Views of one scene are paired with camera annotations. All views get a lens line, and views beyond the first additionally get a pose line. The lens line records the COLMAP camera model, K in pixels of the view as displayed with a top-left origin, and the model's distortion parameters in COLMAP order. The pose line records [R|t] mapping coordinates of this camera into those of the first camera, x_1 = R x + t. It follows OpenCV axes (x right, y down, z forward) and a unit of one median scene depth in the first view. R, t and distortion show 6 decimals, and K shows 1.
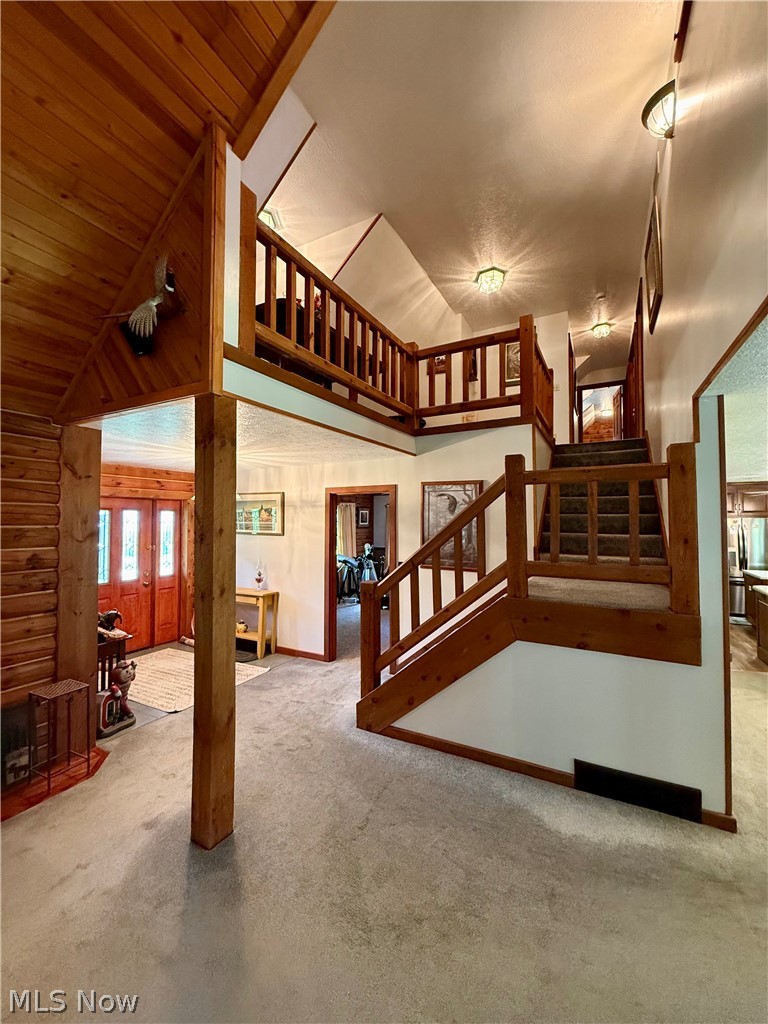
lens RADIAL K [[407.8, 0, 388.4], [0, 407.8, 509.0], [0, 0, 1]] dist [0.000177, 0.000363]
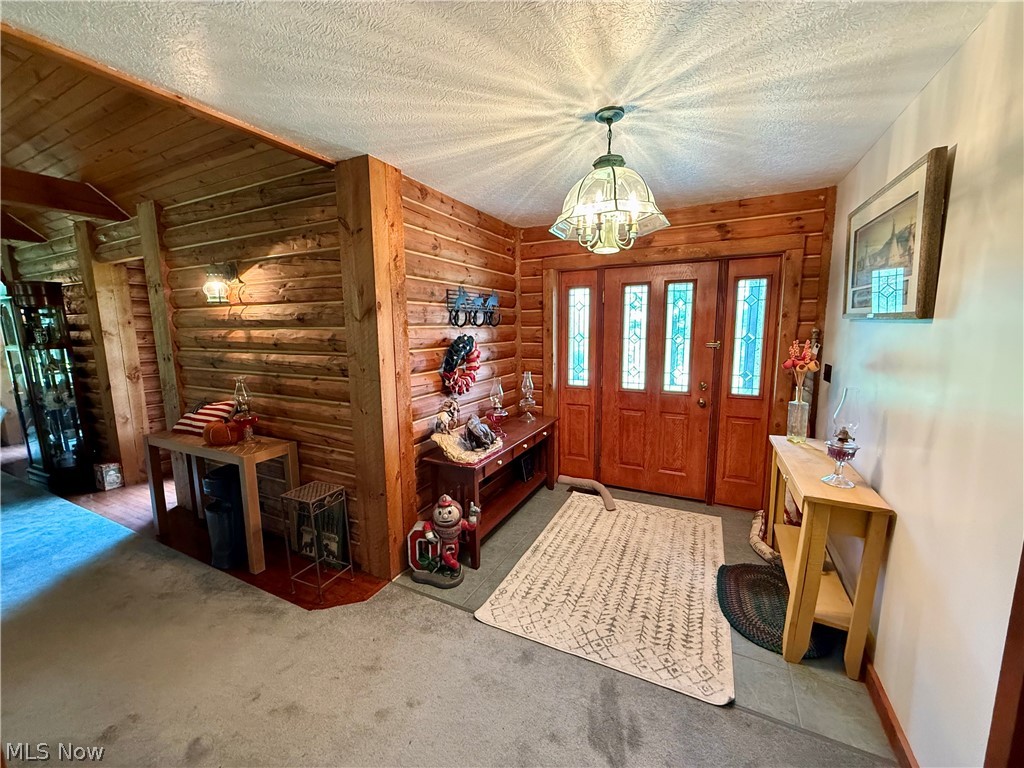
lens RADIAL K [[407.8, 0, 509.5], [0, 407.8, 382.9], [0, 0, 1]] dist [0.000177, 0.000363]
pose [[0.015002, 0.139156, -0.990157, 0.012570], [0.041413, 0.989332, 0.139667, 0.067493], [0.999029, -0.043101, 0.009079, 0.854171]]
